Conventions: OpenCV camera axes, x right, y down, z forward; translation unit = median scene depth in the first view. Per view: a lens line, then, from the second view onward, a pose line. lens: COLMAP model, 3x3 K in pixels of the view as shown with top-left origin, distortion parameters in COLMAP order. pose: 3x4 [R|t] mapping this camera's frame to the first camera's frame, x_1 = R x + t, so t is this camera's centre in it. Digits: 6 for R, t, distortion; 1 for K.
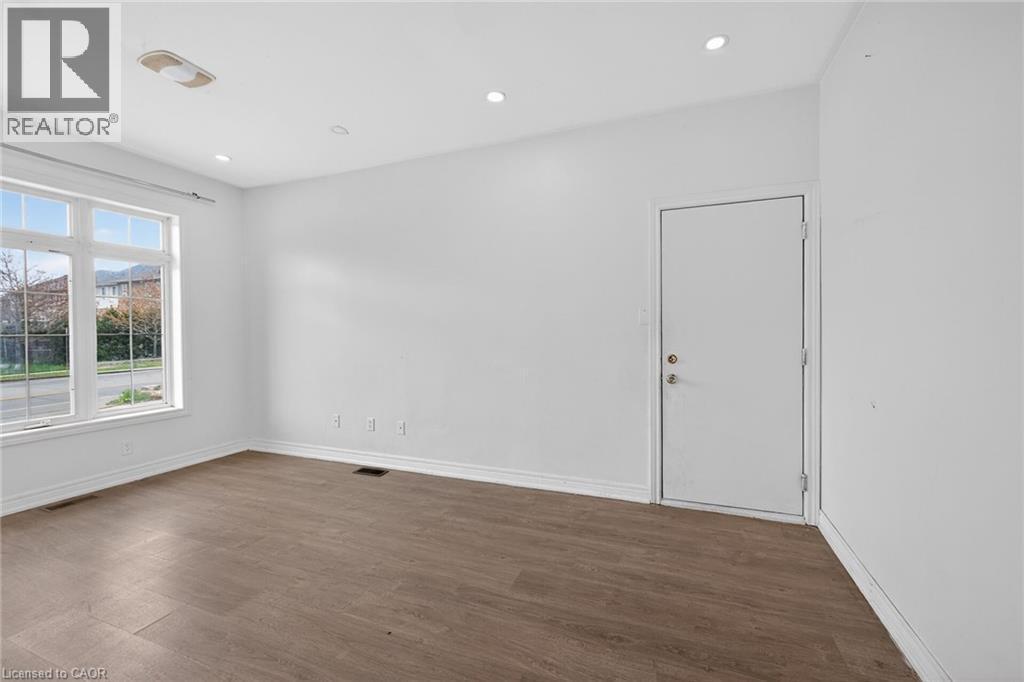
lens RADIAL K [[404.0, 0, 530.2], [0, 404.0, 335.1], [0, 0, 1]] dist [-0.000202, -0.000170]
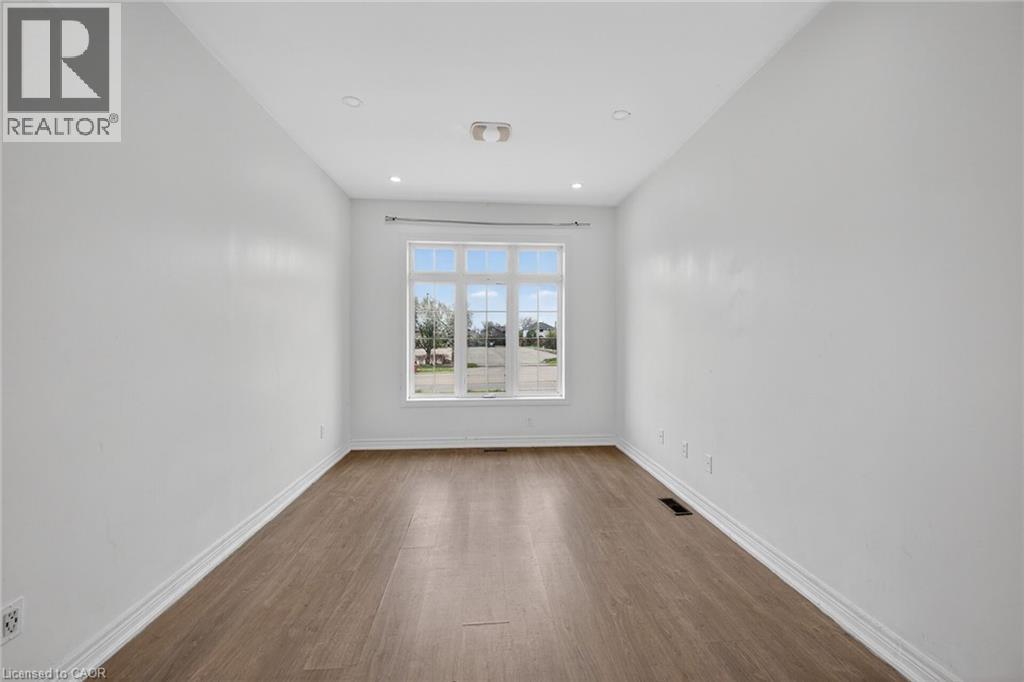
lens RADIAL K [[416.5, 0, 522.8], [0, 416.5, 339.1], [0, 0, 1]] dist [0.000133, -0.000084]
pose [[0.424019, 0.008496, -0.905613, 0.290295], [-0.012170, 0.999919, 0.003683, -0.004415], [0.905572, 0.009459, 0.424088, 0.414657]]
